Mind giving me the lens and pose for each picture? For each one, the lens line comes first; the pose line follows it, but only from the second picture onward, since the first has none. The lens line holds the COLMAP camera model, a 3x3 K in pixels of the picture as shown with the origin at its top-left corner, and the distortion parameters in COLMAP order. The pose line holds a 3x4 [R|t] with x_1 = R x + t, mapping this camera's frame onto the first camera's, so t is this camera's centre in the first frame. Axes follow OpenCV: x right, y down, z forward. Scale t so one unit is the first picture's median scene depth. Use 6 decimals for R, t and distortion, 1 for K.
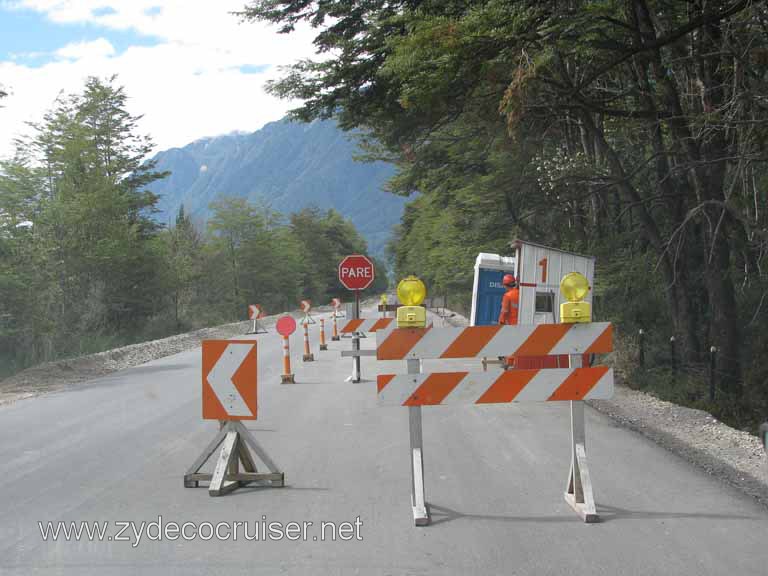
lens RADIAL K [[1130.3, 0, 384.2], [0, 1130.3, 288.5], [0, 0, 1]] dist [-0.021973, 0.000000]
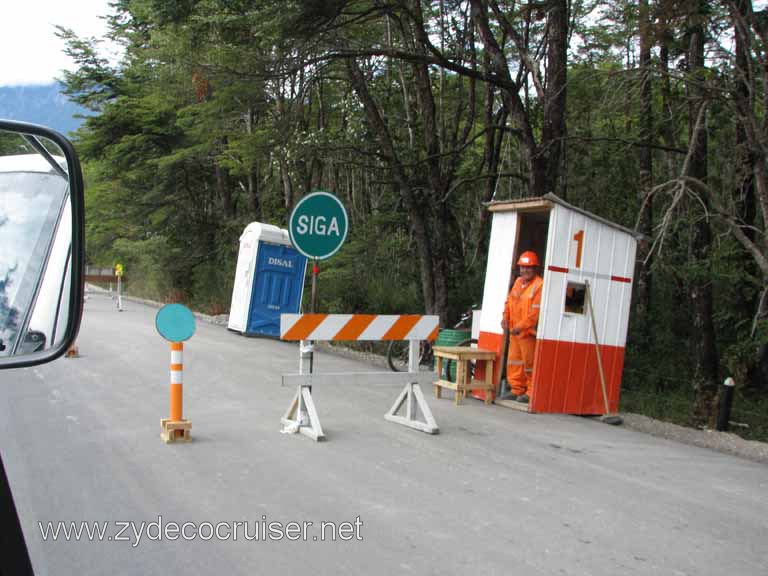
lens RADIAL K [[816.6, 0, 383.6], [0, 816.6, 287.7], [0, 0, 1]] dist [-0.119547, 0.000000]
pose [[0.883070, 0.053534, 0.466177, -0.170057], [-0.064606, 0.997880, 0.007788, 0.009648], [-0.464772, -0.036995, 0.884657, 0.643337]]
